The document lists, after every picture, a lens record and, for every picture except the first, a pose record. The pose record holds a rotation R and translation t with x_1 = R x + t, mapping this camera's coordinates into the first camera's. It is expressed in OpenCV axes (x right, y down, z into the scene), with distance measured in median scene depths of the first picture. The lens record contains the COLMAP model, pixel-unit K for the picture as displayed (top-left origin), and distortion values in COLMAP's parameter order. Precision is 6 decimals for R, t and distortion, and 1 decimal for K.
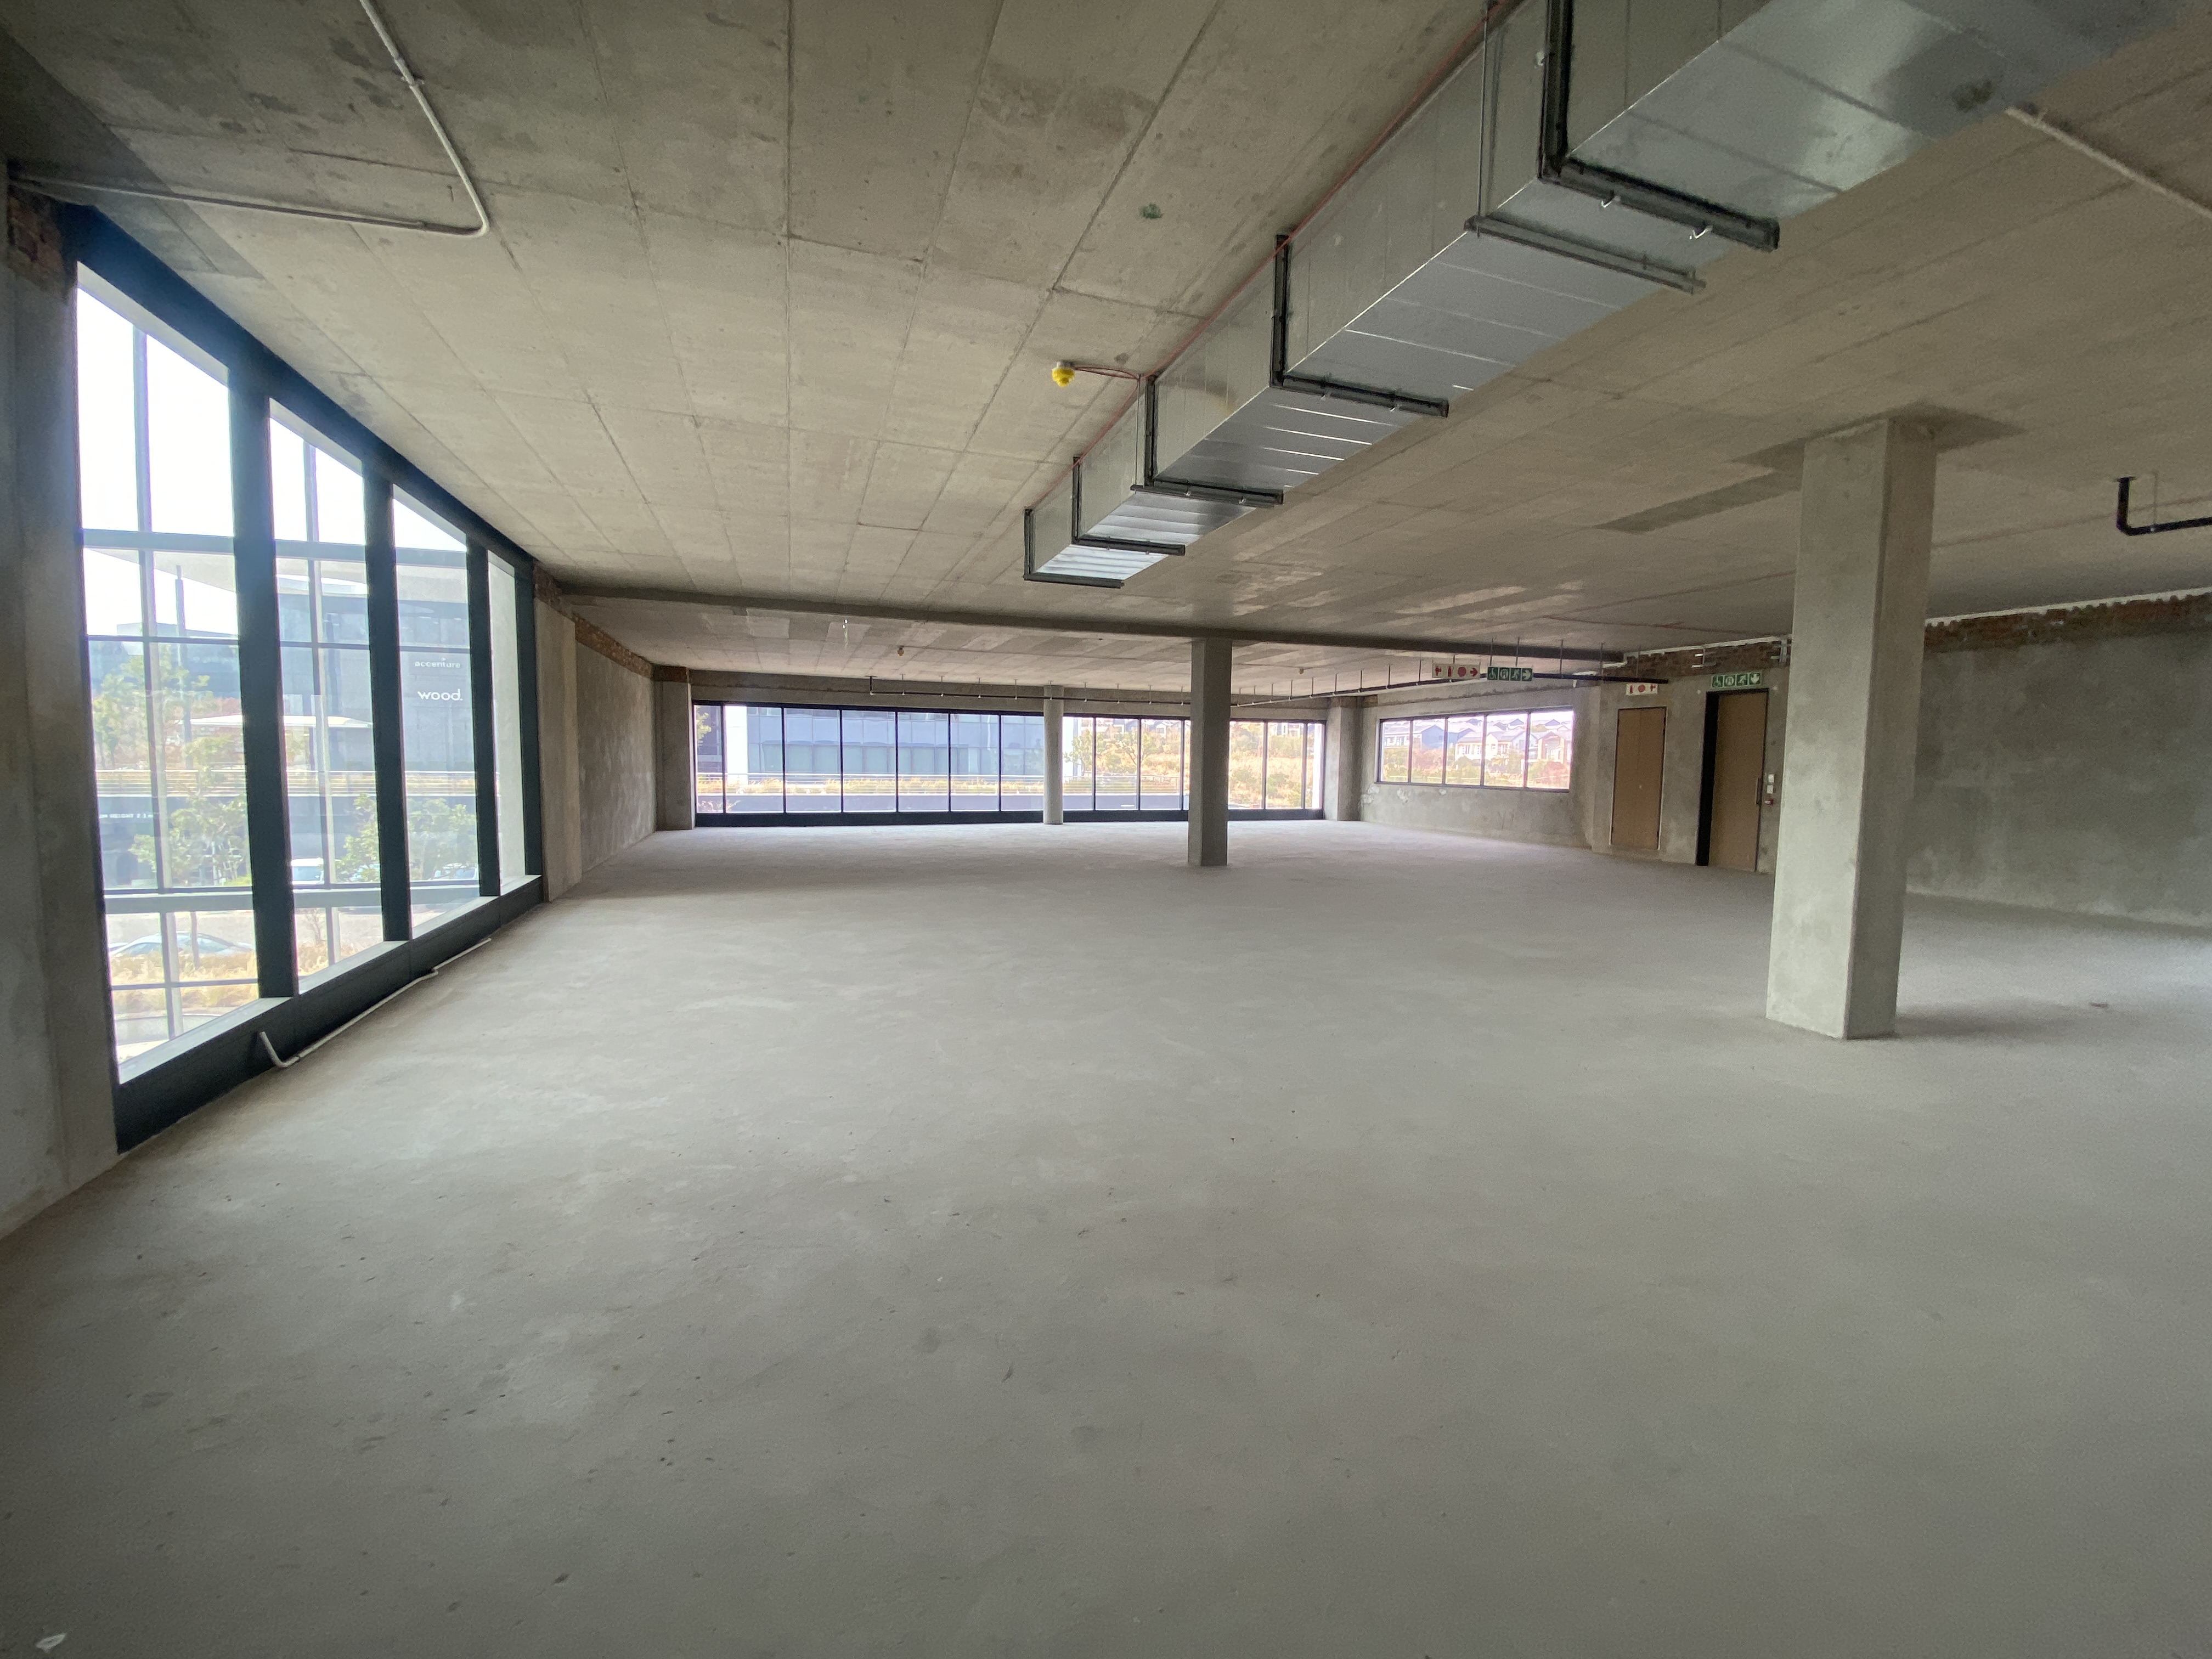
lens RADIAL K [[891.2, 0, 1096.0], [0, 891.2, 823.5], [0, 0, 1]] dist [0.011503, -0.015050]
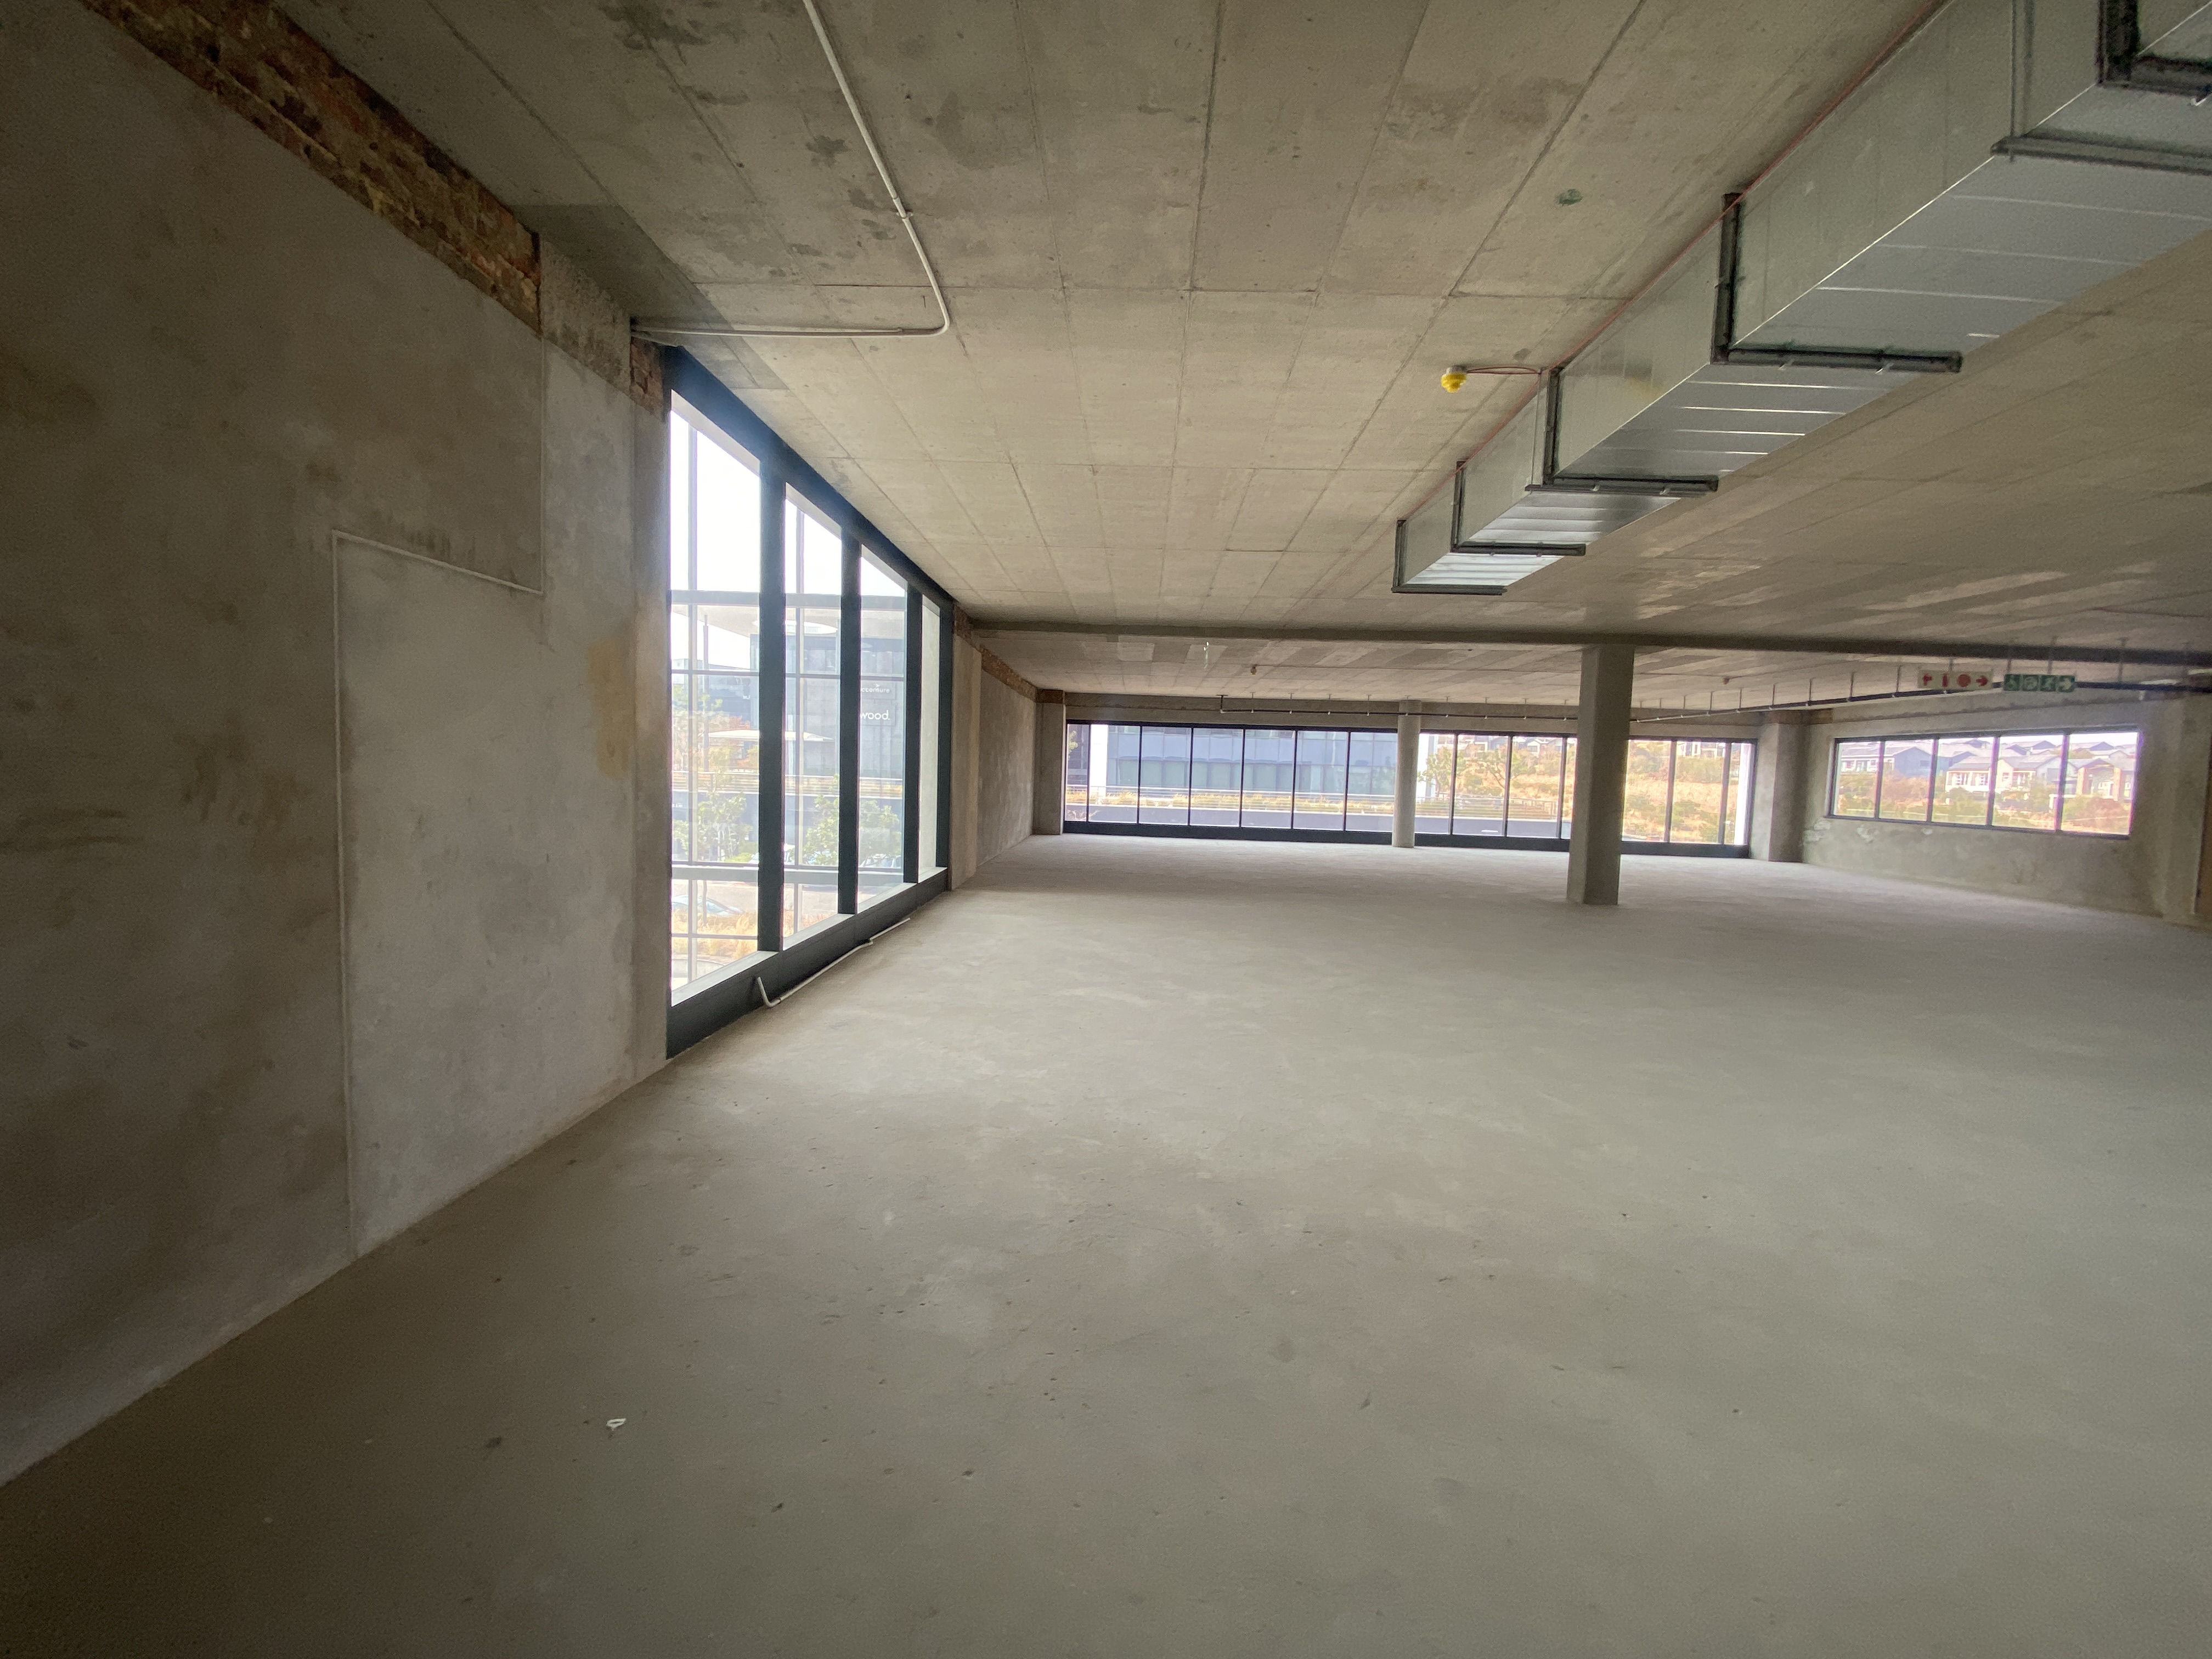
lens RADIAL K [[891.2, 0, 1099.5], [0, 891.2, 821.6], [0, 0, 1]] dist [0.011503, -0.015050]
pose [[0.929564, 0.040695, -0.366408, -0.006177], [-0.048280, 0.998767, -0.011557, 0.000513], [0.365485, 0.028433, 0.930383, -0.006466]]
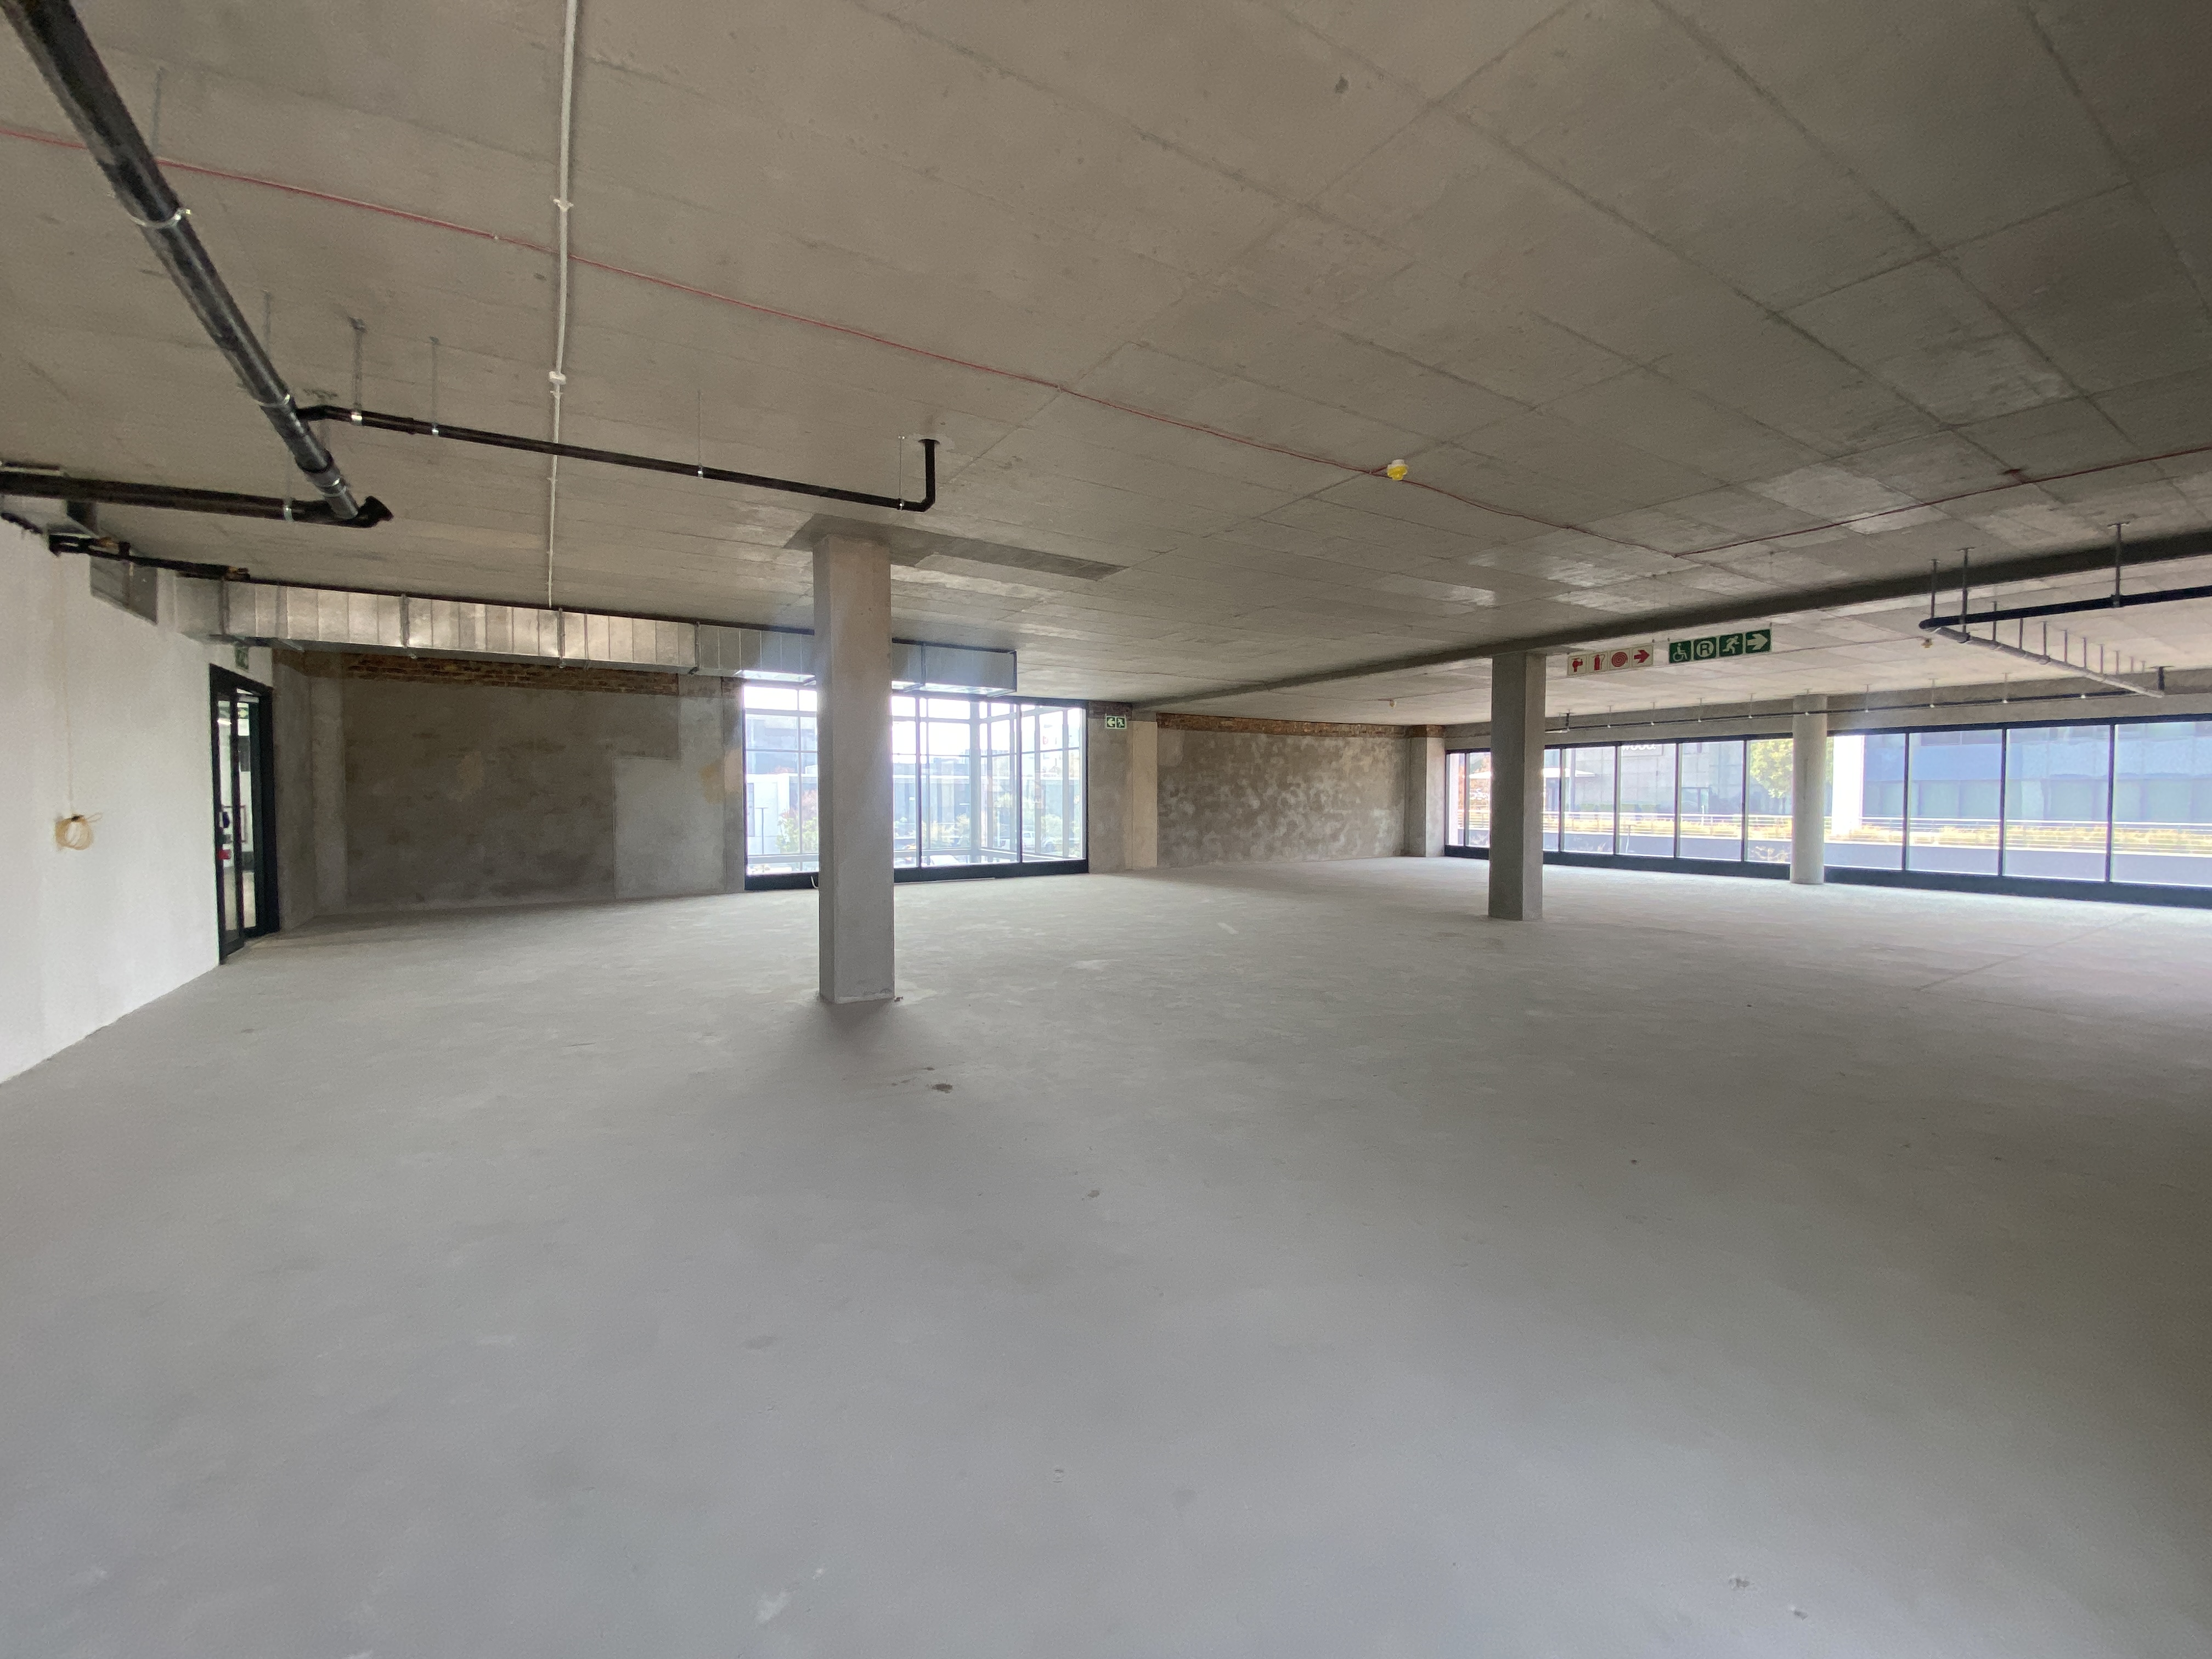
lens RADIAL K [[891.2, 0, 1086.8], [0, 891.2, 835.3], [0, 0, 1]] dist [0.011503, -0.015050]
pose [[0.218136, 0.030367, -0.975446, 0.895781], [-0.066088, 0.997681, 0.016281, -0.019166], [0.973678, 0.060914, 0.219637, 0.424140]]
